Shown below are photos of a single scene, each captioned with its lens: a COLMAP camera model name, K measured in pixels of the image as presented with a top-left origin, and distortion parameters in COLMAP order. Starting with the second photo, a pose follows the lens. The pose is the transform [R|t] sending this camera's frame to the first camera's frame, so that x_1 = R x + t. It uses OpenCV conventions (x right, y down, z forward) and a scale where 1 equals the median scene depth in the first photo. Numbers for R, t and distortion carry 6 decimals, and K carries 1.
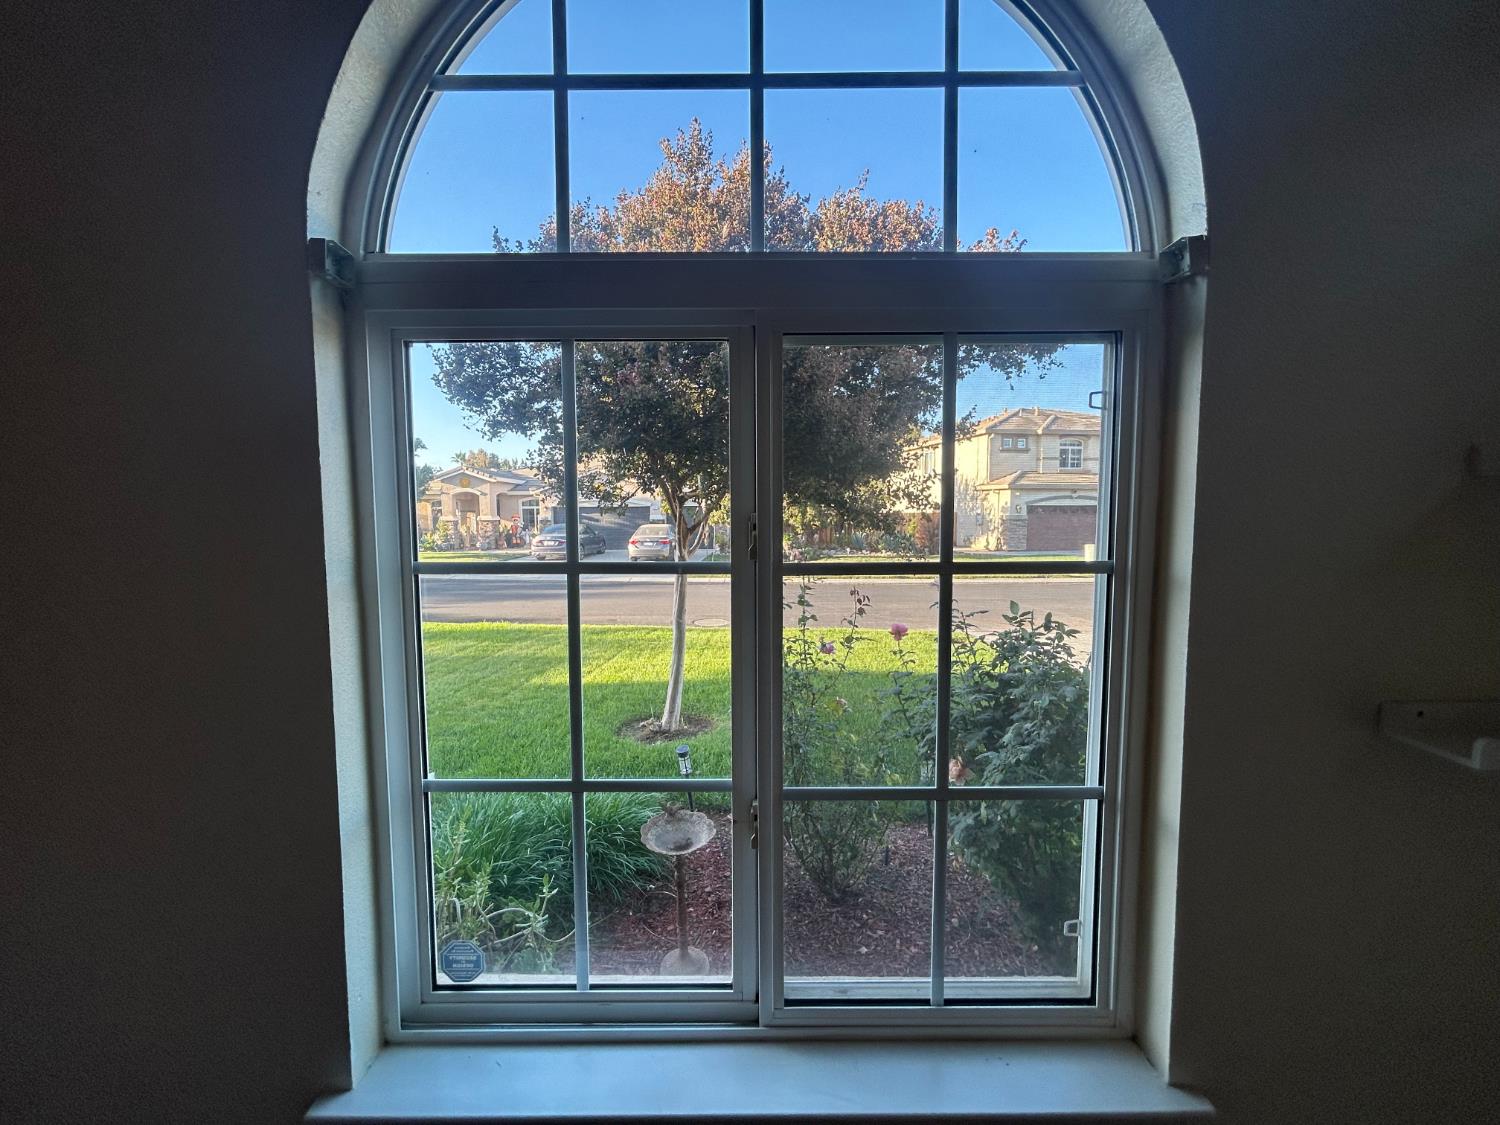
lens RADIAL K [[607.8, 0, 754.3], [0, 607.8, 565.5], [0, 0, 1]] dist [-0.002120, 0.000665]
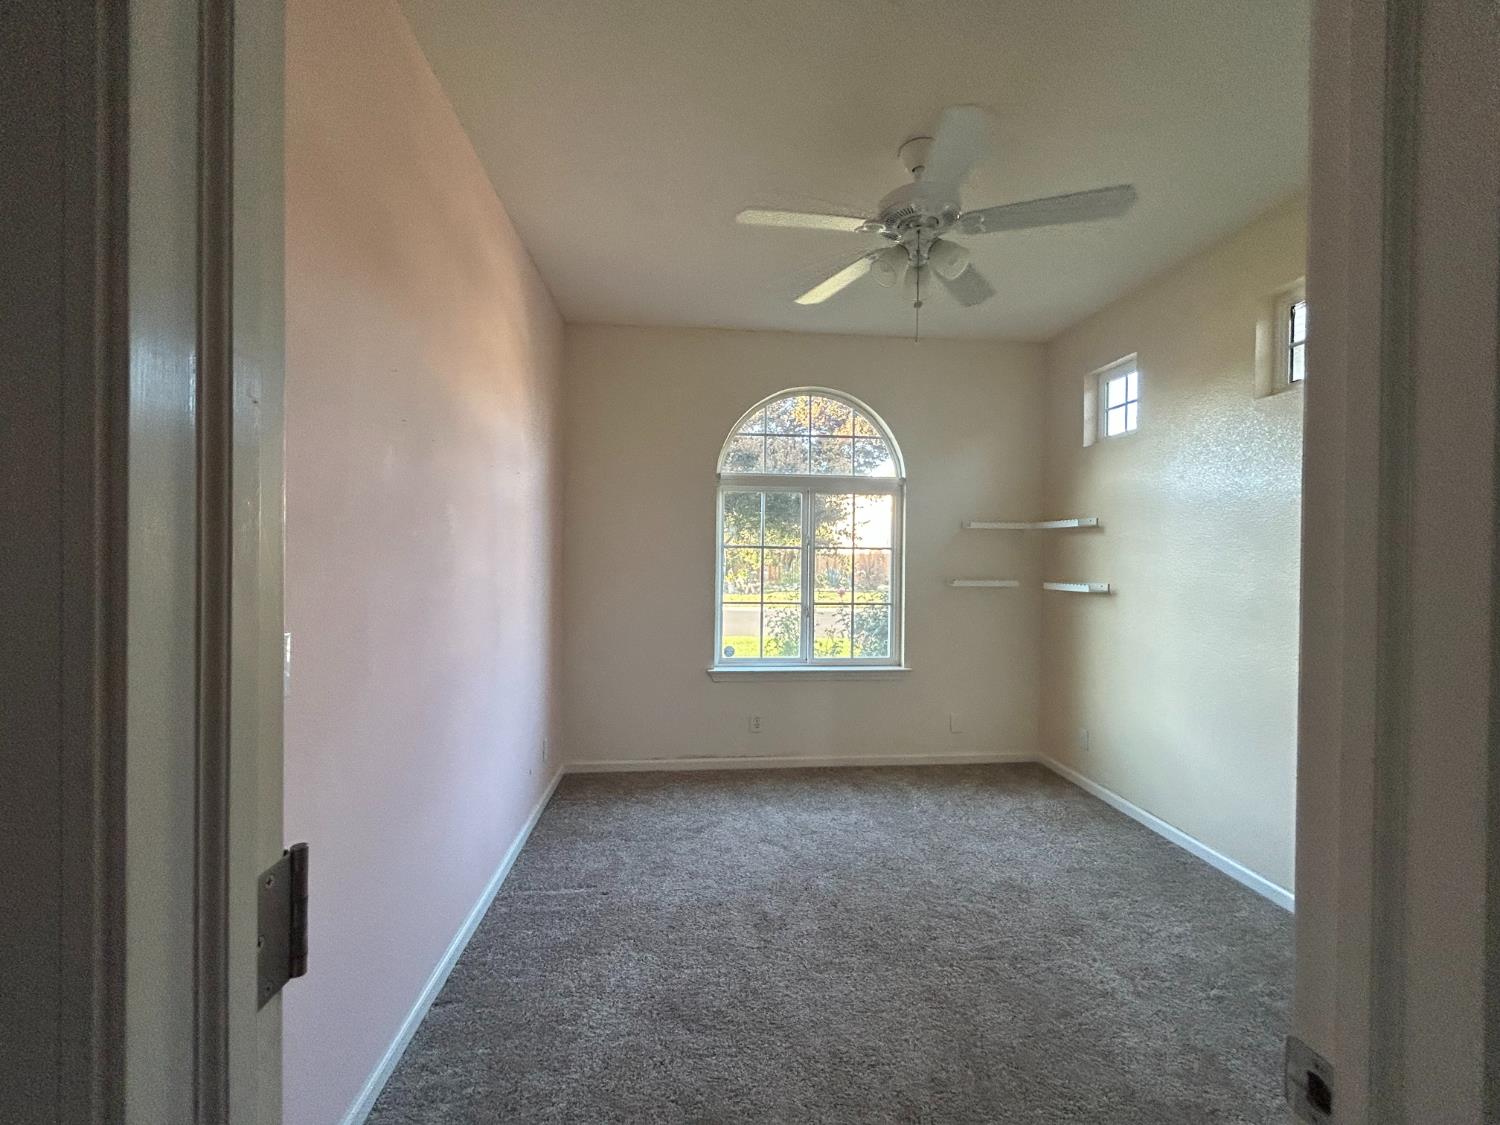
lens RADIAL K [[607.8, 0, 754.3], [0, 607.8, 565.5], [0, 0, 1]] dist [-0.002120, 0.000665]
pose [[0.995501, 0.015382, 0.093494, -0.745909], [-0.009008, 0.997630, -0.068220, 0.409205], [-0.094322, 0.067071, 0.993280, -3.009924]]
